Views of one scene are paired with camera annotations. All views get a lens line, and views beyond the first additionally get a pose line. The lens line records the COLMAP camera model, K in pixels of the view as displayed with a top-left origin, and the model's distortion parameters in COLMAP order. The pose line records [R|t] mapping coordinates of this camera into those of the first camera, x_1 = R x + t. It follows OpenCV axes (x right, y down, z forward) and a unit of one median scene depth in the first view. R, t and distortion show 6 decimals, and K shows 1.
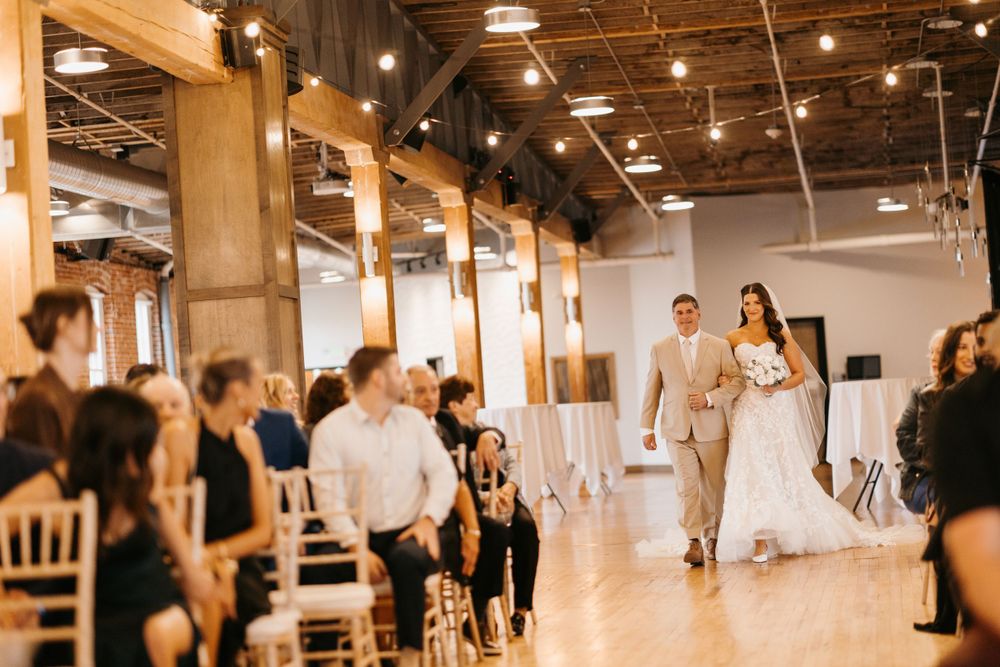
lens RADIAL K [[2400.4, 0, 503.7], [0, 2400.4, 301.7], [0, 0, 1]] dist [0.123397, 0.000000]
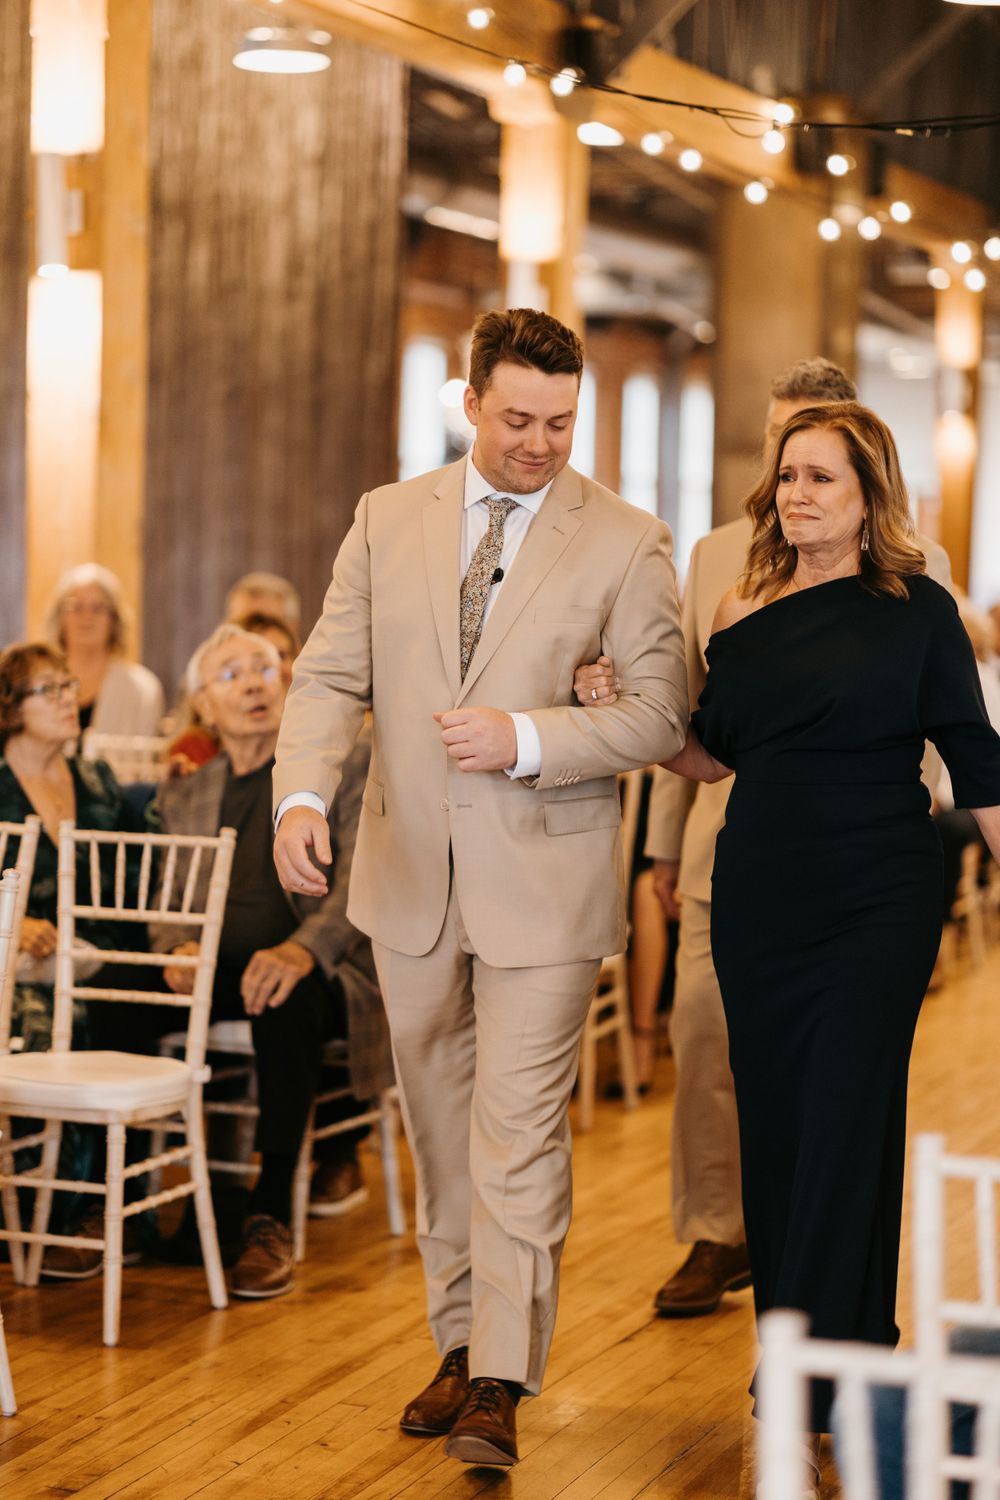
lens RADIAL K [[3600.6, 0, 508.3], [0, 3600.6, 748.4], [0, 0, 1]] dist [0.123397, 0.000000]
pose [[0.979540, 0.105602, -0.171317, 0.009720], [-0.085672, 0.989090, 0.119839, -0.022720], [0.182103, -0.102710, 0.977900, -0.116919]]
